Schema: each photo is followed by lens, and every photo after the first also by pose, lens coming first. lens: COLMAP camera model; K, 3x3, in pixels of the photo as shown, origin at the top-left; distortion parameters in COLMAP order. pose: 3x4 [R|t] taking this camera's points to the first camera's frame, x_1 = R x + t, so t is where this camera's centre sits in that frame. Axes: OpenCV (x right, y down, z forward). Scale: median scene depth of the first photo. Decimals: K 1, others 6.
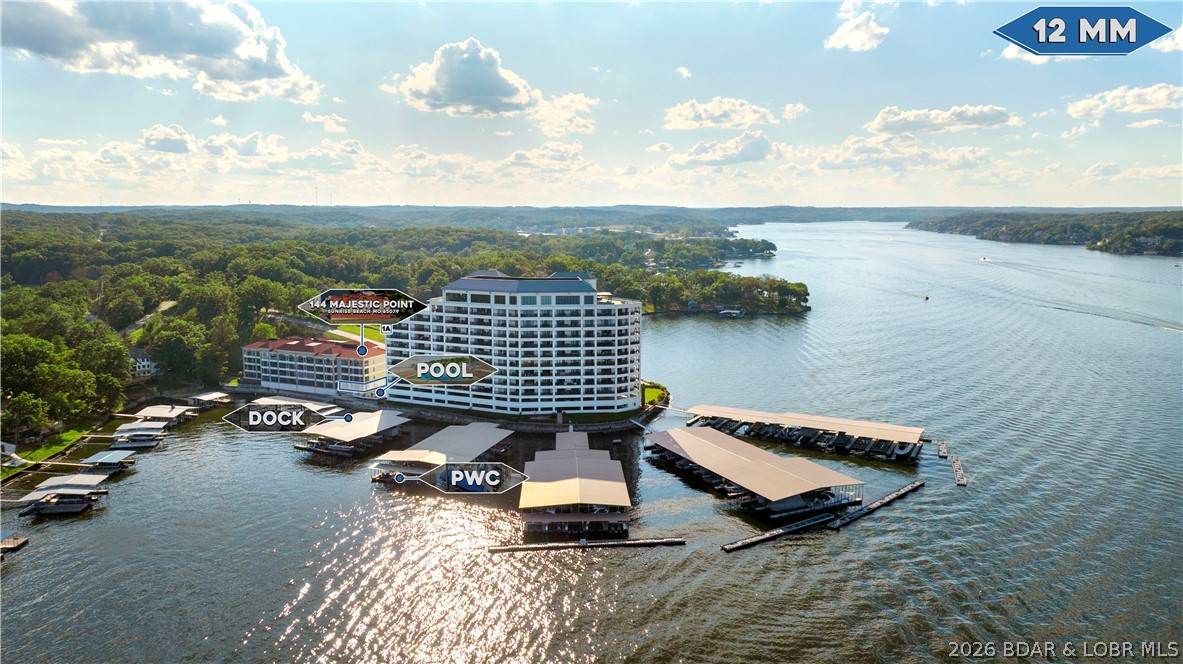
lens RADIAL K [[823.7, 0, 590.8], [0, 823.7, 325.6], [0, 0, 1]] dist [-0.034589, 0.046607]
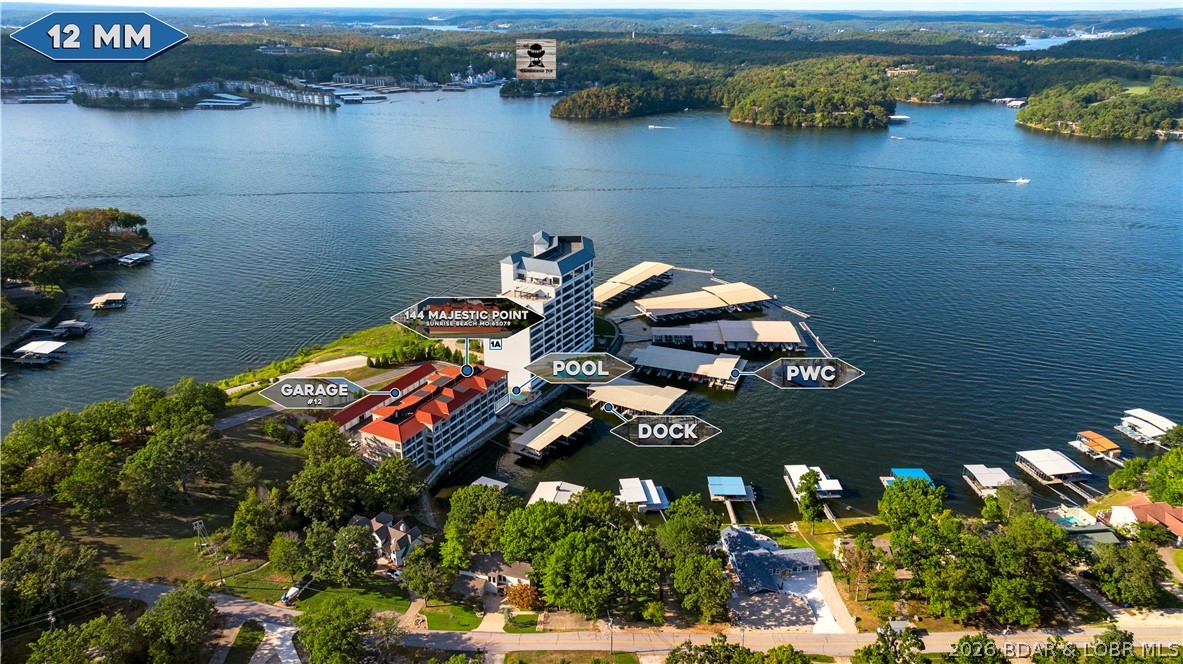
lens RADIAL K [[823.7, 0, 590.8], [0, 823.7, 325.6], [0, 0, 1]] dist [-0.034589, 0.046607]
pose [[0.076966, -0.366573, 0.927200, -1.281156], [0.136680, 0.925058, 0.354380, -0.385325], [-0.987621, 0.099455, 0.121301, 0.830364]]
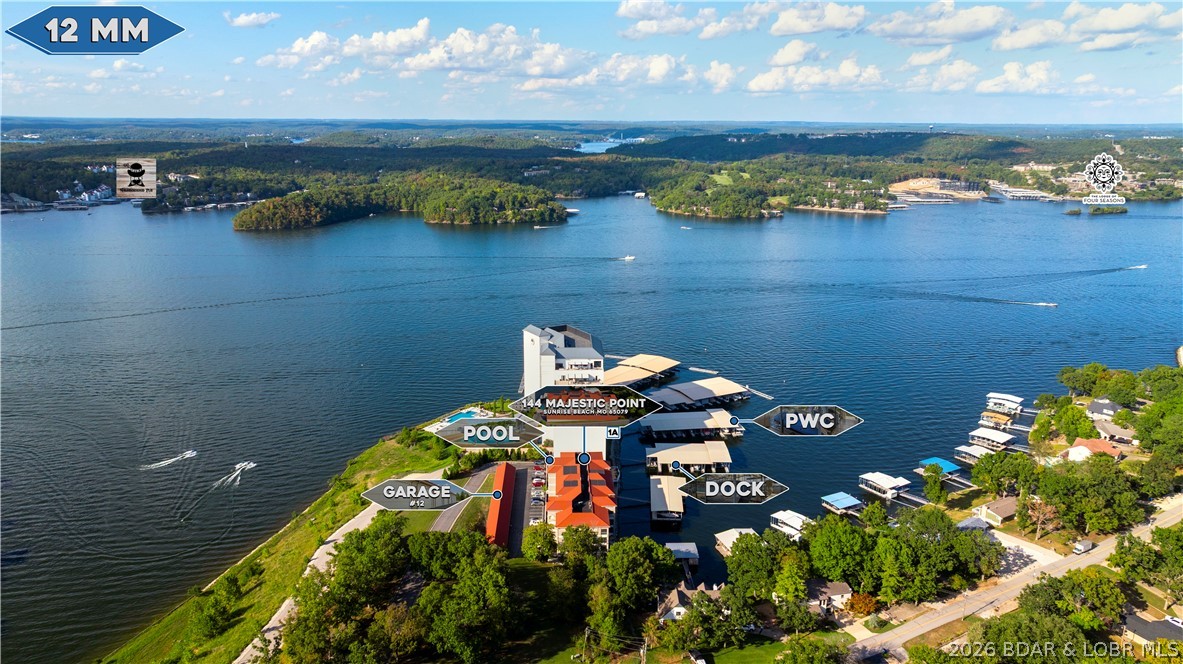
lens RADIAL K [[823.7, 0, 590.8], [0, 823.7, 325.6], [0, 0, 1]] dist [-0.034589, 0.046607]
pose [[-0.427579, -0.229605, 0.874333, -1.256148], [0.116187, 0.945225, 0.305041, -0.475961], [-0.896480, 0.232015, -0.377482, 1.484118]]
